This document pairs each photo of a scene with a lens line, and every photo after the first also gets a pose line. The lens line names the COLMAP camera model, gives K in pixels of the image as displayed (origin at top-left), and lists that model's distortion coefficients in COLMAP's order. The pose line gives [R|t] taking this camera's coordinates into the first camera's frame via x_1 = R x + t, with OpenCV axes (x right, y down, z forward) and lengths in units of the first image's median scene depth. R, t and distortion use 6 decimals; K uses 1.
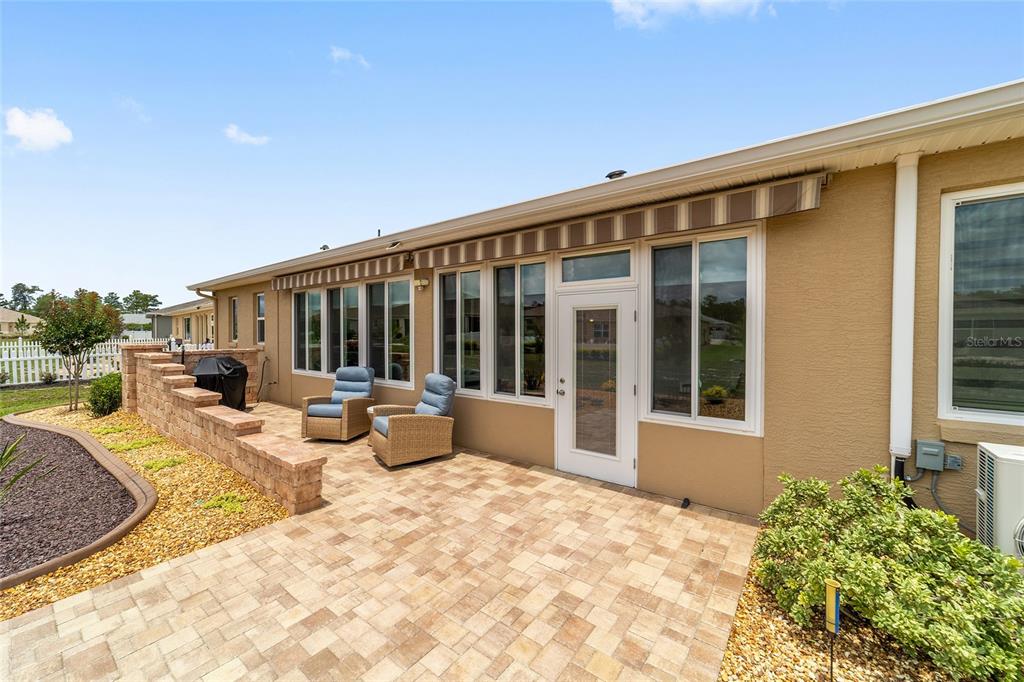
lens RADIAL K [[392.9, 0, 512.0], [0, 392.9, 341.0], [0, 0, 1]] dist [-0.011796, 0.005934]
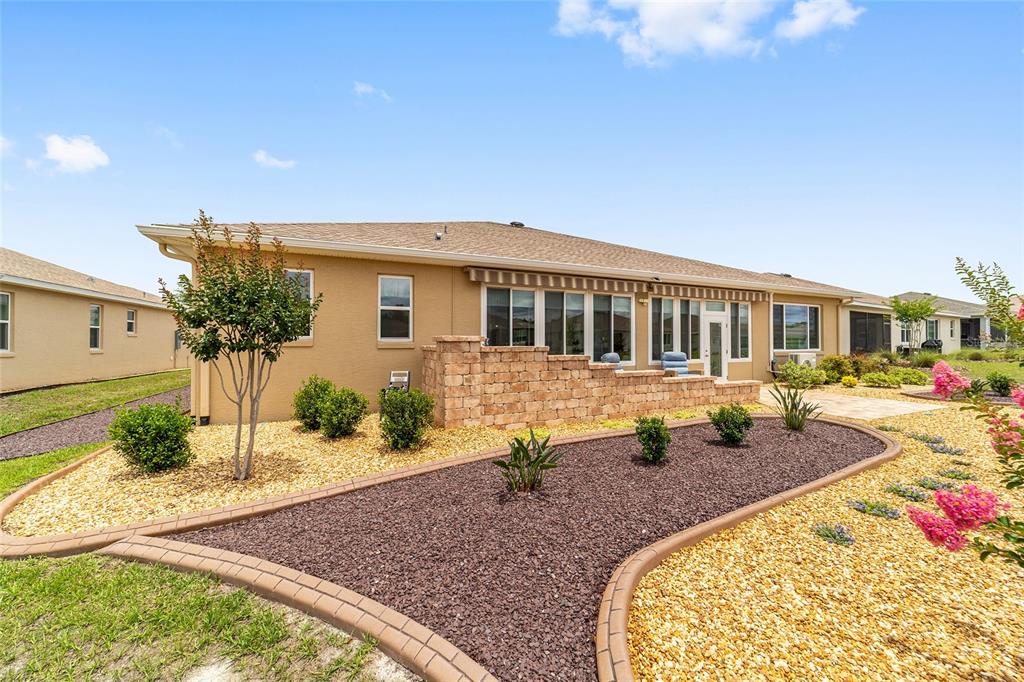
lens RADIAL K [[392.9, 0, 512.0], [0, 392.9, 341.0], [0, 0, 1]] dist [-0.011796, 0.005934]
pose [[0.475484, 0.004399, 0.879713, -3.148062], [0.018277, 0.999722, -0.014878, 0.064578], [-0.879535, 0.023153, 0.475271, 1.107304]]
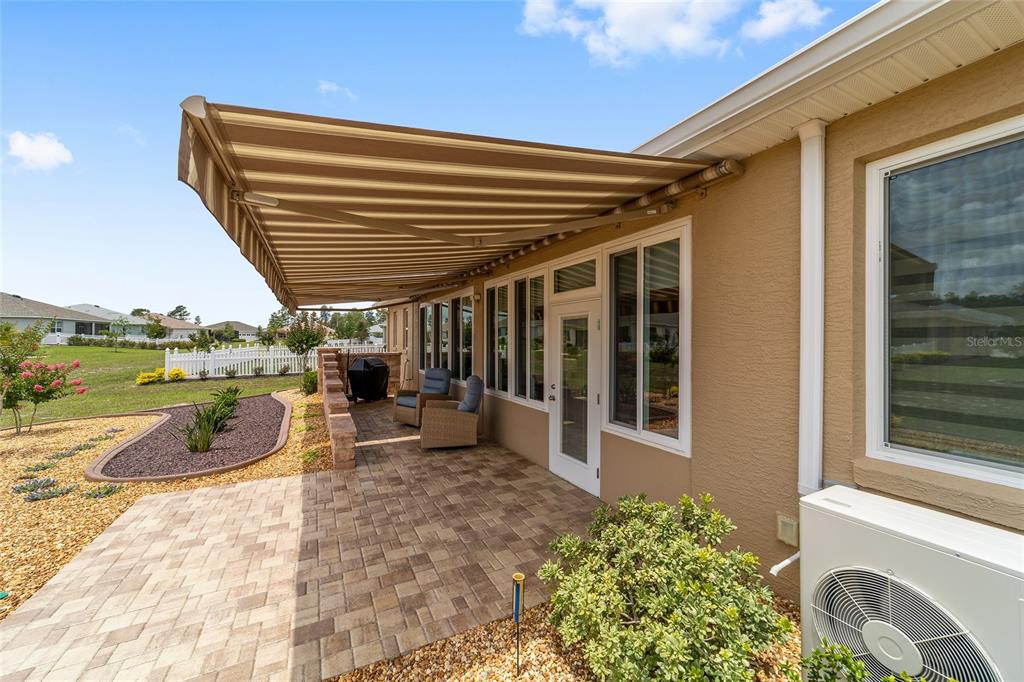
lens RADIAL K [[392.9, 0, 512.0], [0, 392.9, 341.0], [0, 0, 1]] dist [-0.011796, 0.005934]
pose [[0.896757, 0.003706, -0.442508, 0.603585], [-0.011229, 0.999834, -0.014383, -0.006341], [0.442381, 0.017866, 0.896649, 0.005679]]
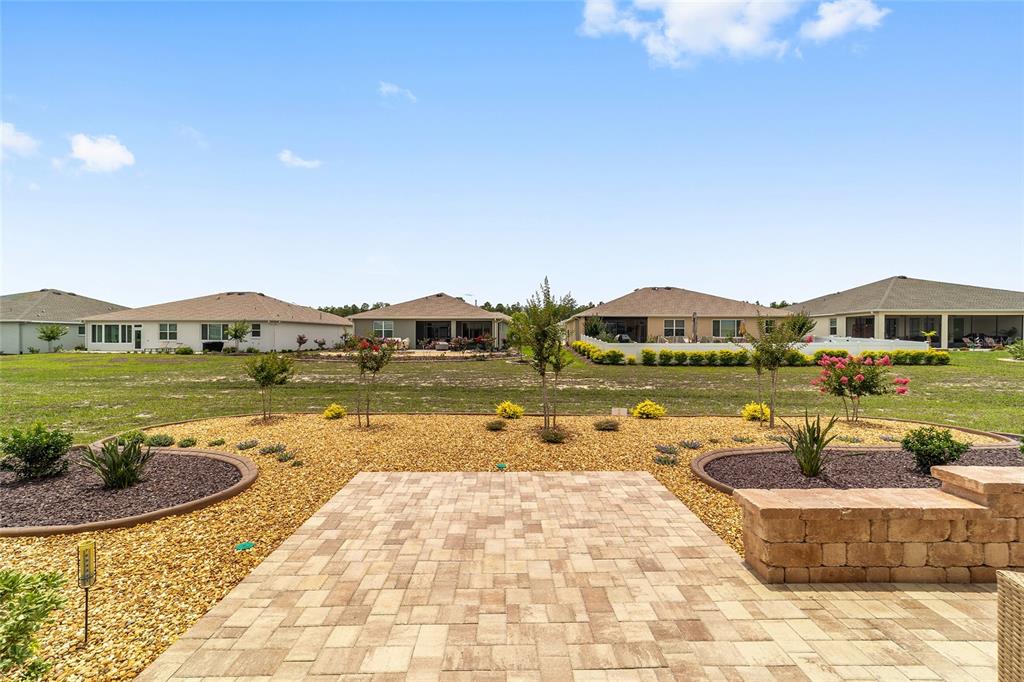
lens RADIAL K [[392.9, 0, 512.0], [0, 392.9, 341.0], [0, 0, 1]] dist [-0.011796, 0.005934]
pose [[-0.782595, 0.003558, -0.622521, 0.266650], [-0.016419, 0.999518, 0.026352, -0.001039], [0.622315, 0.030844, -0.782159, 1.219865]]
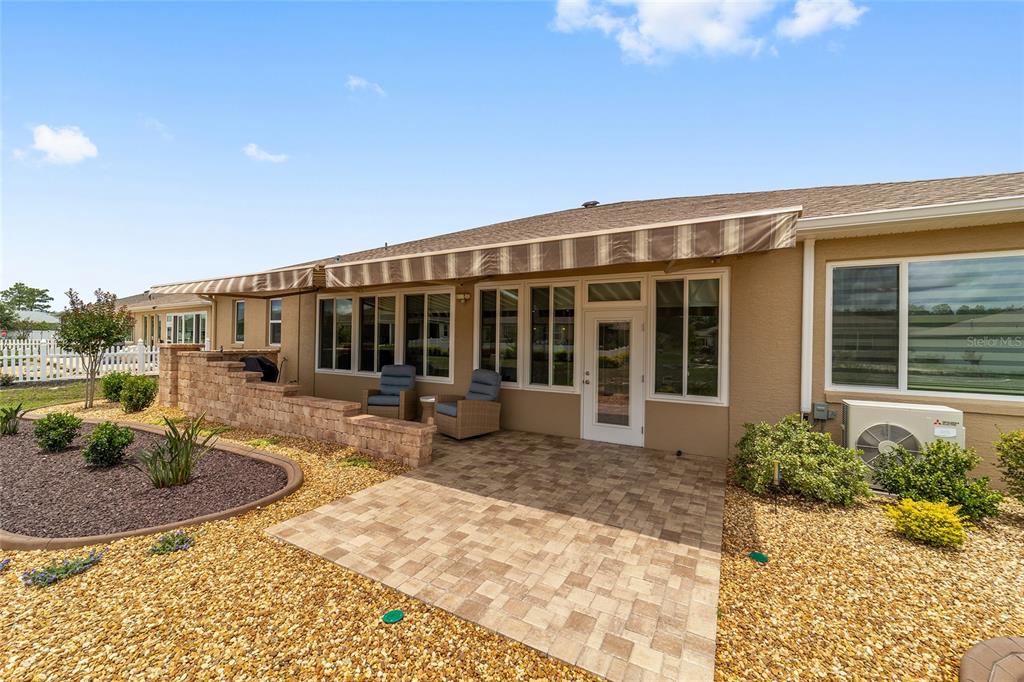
lens RADIAL K [[396.8, 0, 513.4], [0, 396.8, 342.0], [0, 0, 1]] dist [-0.006624, 0.000084]
pose [[0.989441, 0.014023, 0.144257, -0.401506], [-0.011862, 0.999804, -0.015832, 0.020087], [-0.144451, 0.013953, 0.989414, -0.404917]]
